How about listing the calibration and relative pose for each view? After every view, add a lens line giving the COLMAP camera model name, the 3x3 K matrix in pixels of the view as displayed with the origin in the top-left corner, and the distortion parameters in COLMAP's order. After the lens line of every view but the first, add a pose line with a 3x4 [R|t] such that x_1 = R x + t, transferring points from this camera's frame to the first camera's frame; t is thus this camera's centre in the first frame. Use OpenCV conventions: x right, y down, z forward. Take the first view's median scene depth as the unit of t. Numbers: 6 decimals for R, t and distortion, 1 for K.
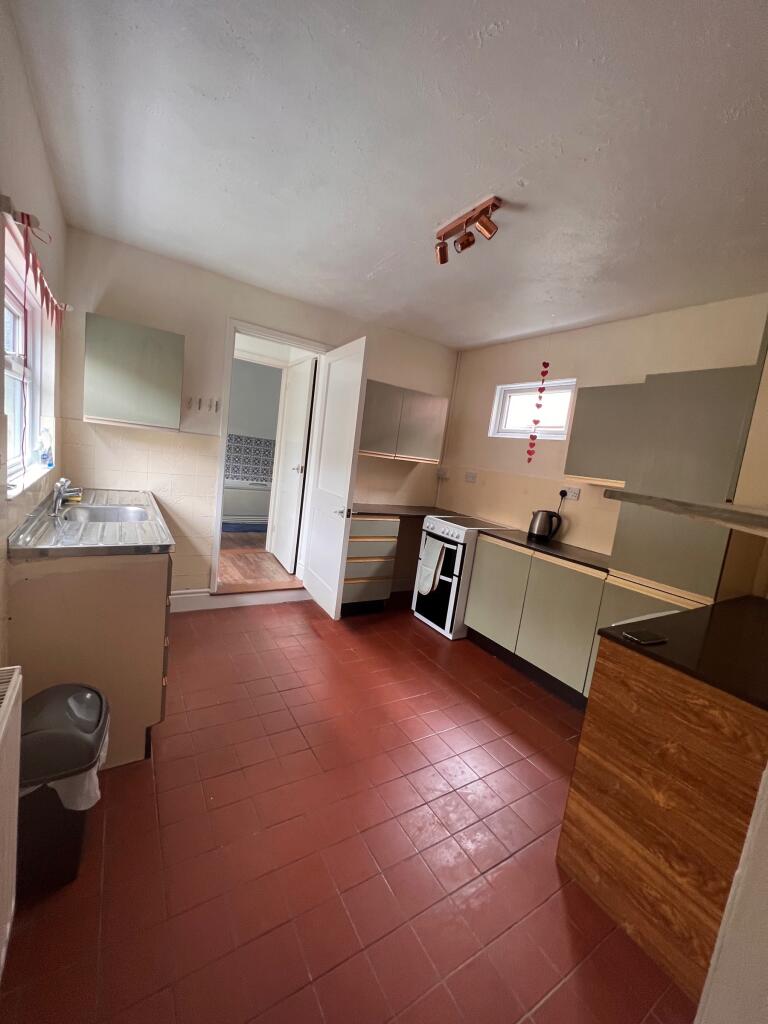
lens RADIAL K [[414.1, 0, 385.5], [0, 414.1, 509.9], [0, 0, 1]] dist [-0.000248, -0.000238]
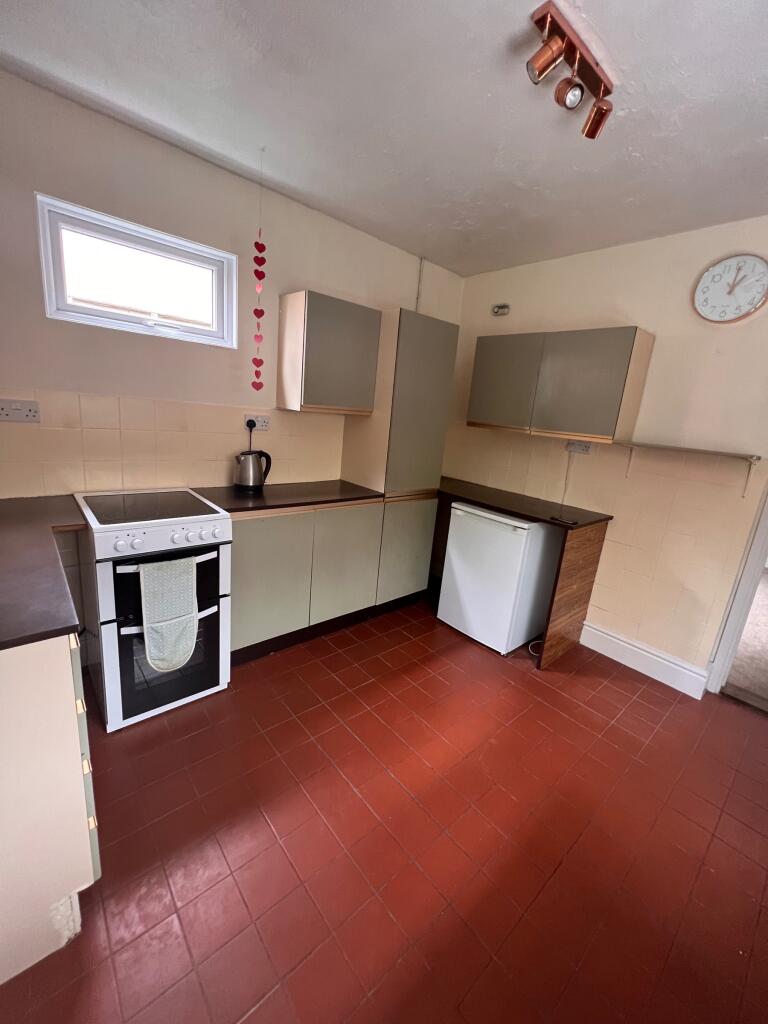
lens RADIAL K [[414.1, 0, 384.2], [0, 414.1, 511.0], [0, 0, 1]] dist [-0.000248, -0.000238]
pose [[-0.150115, -0.367873, 0.917679, -0.359387], [0.025647, 0.926436, 0.375579, -0.167331], [-0.988336, 0.079916, -0.129637, 0.839574]]
